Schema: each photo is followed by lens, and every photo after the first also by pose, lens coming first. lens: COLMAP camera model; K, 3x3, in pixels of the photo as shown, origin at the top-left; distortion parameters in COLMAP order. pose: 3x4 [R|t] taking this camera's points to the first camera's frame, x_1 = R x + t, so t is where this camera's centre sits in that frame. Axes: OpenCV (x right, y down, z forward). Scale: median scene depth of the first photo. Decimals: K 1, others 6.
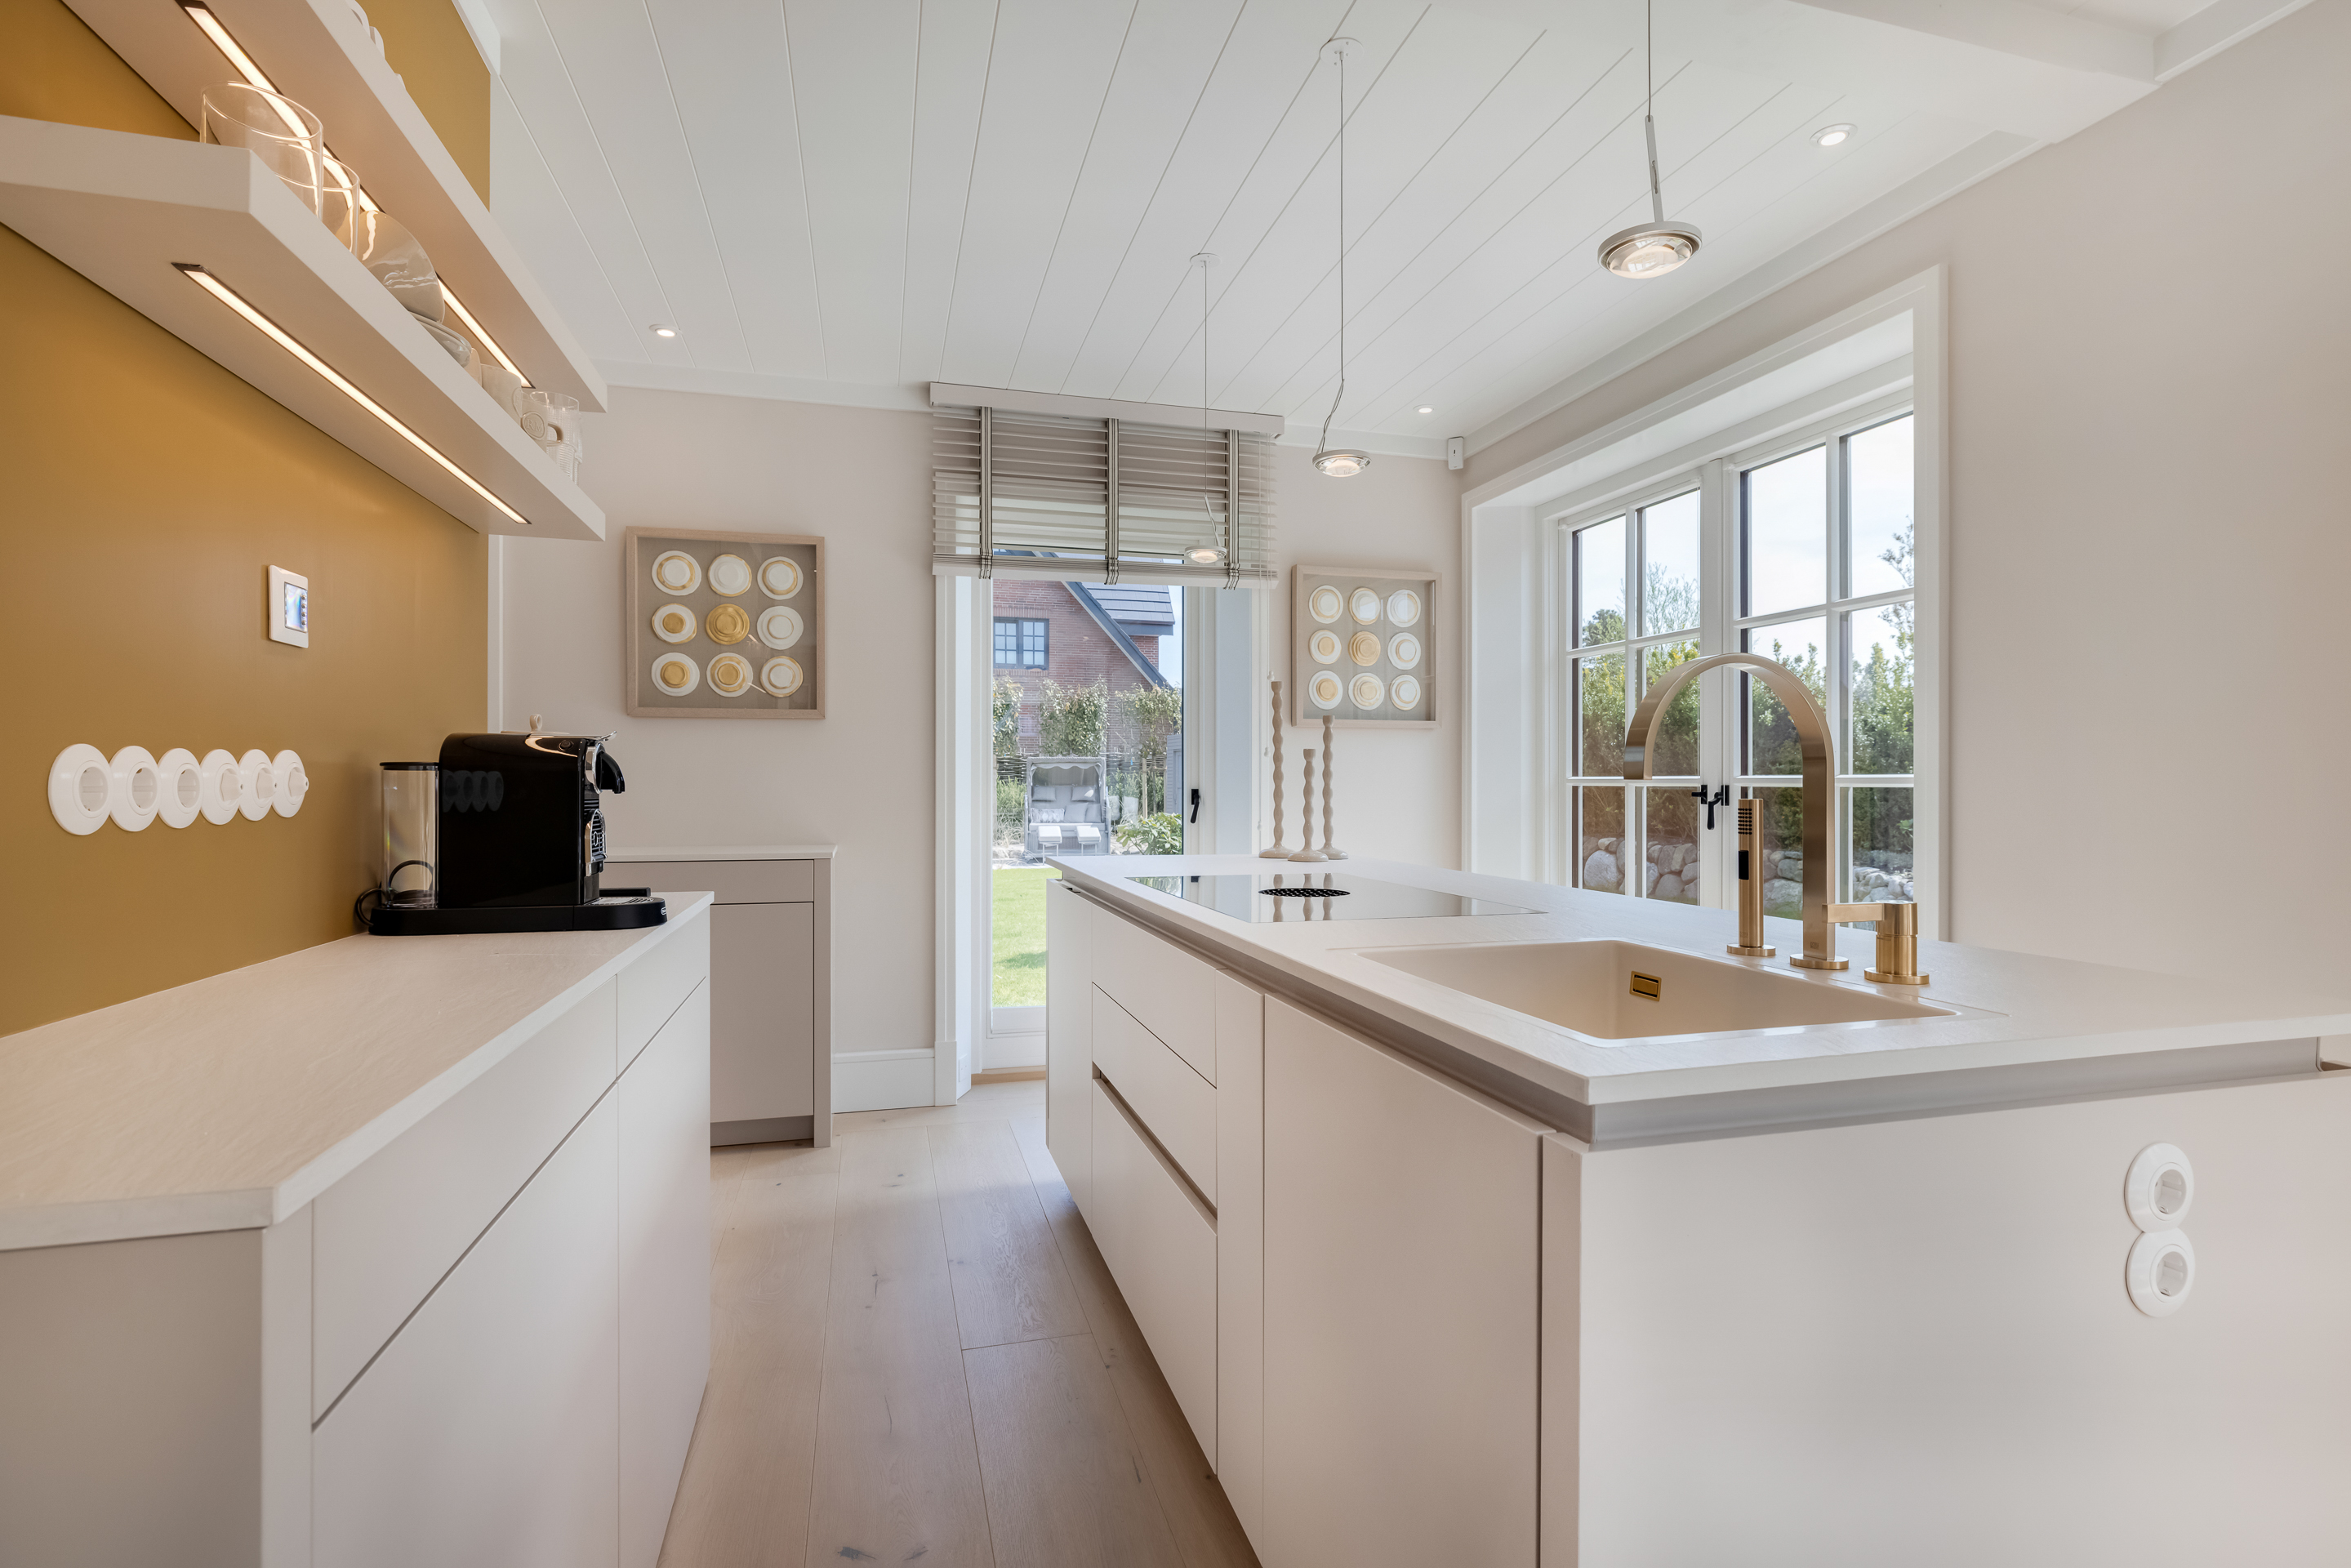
lens RADIAL K [[1067.2, 0, 1172.7], [0, 1067.2, 790.5], [0, 0, 1]] dist [-0.002040, -0.000113]
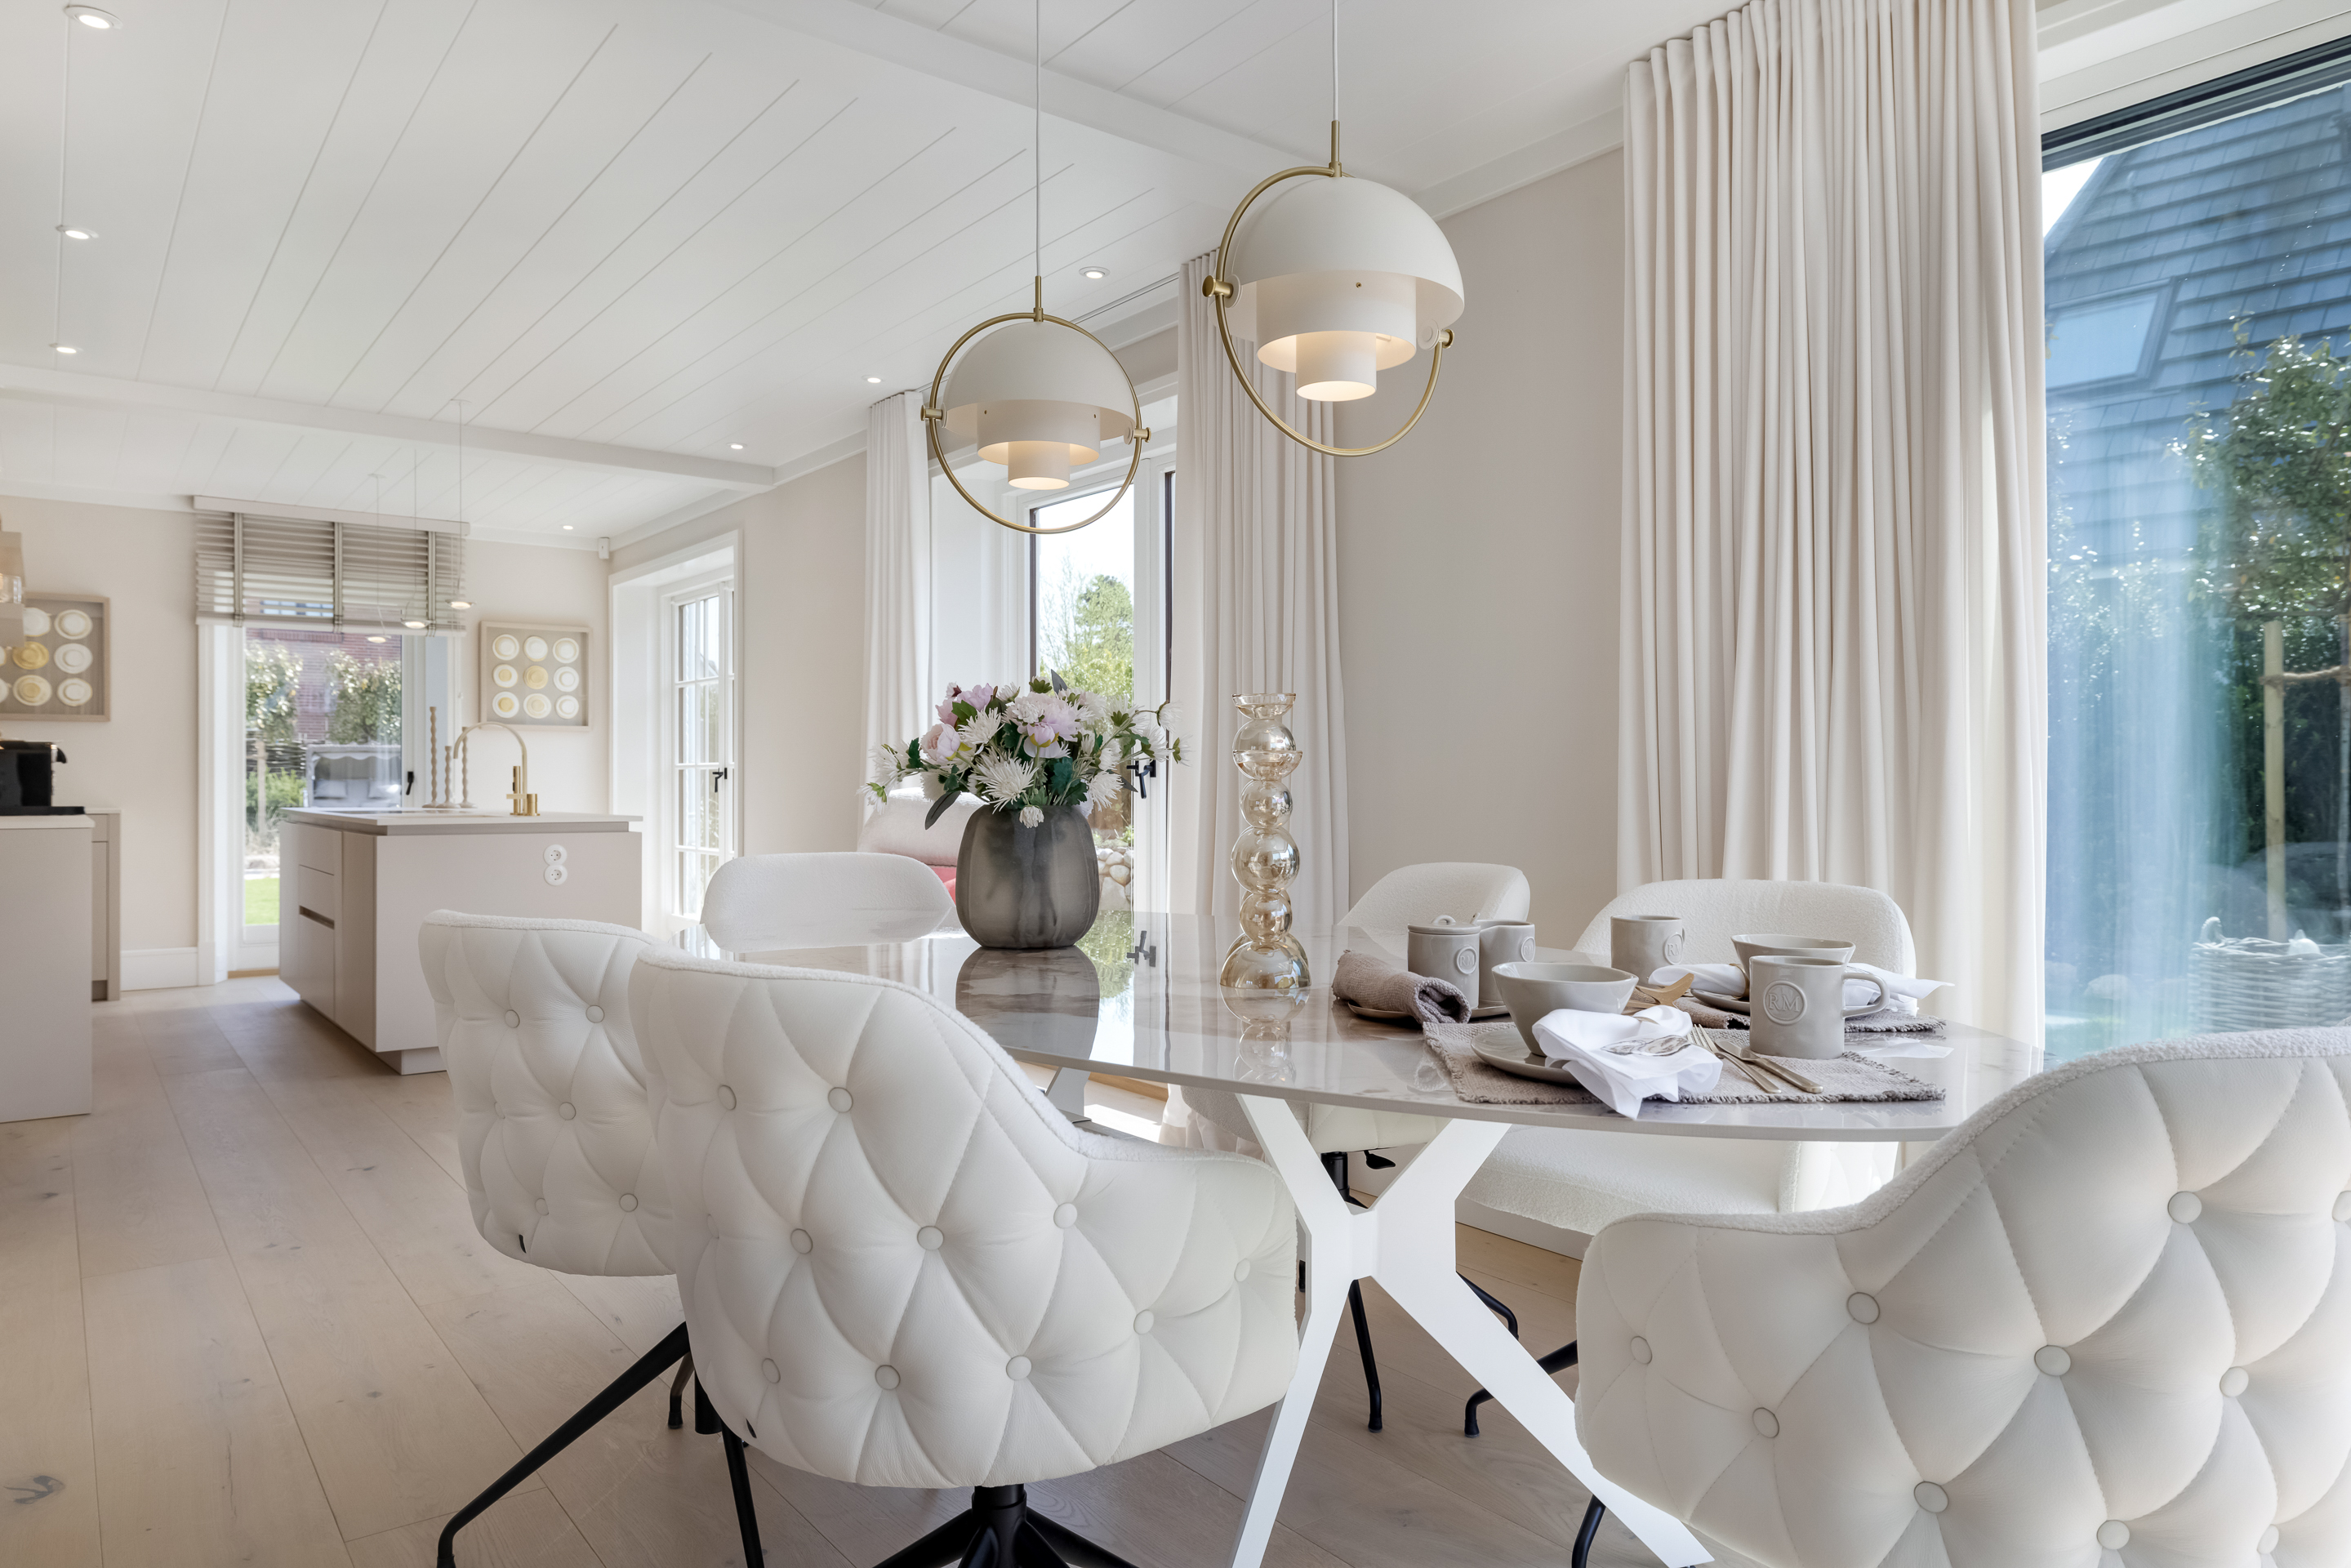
lens RADIAL K [[1490.0, 0, 1169.9], [0, 1490.0, 785.4], [0, 0, 1]] dist [0.007793, -0.000099]
pose [[0.930517, -0.001654, 0.366246, 0.249892], [0.003663, 0.999982, -0.004791, 0.032361], [-0.366231, 0.005800, 0.930506, -1.309349]]
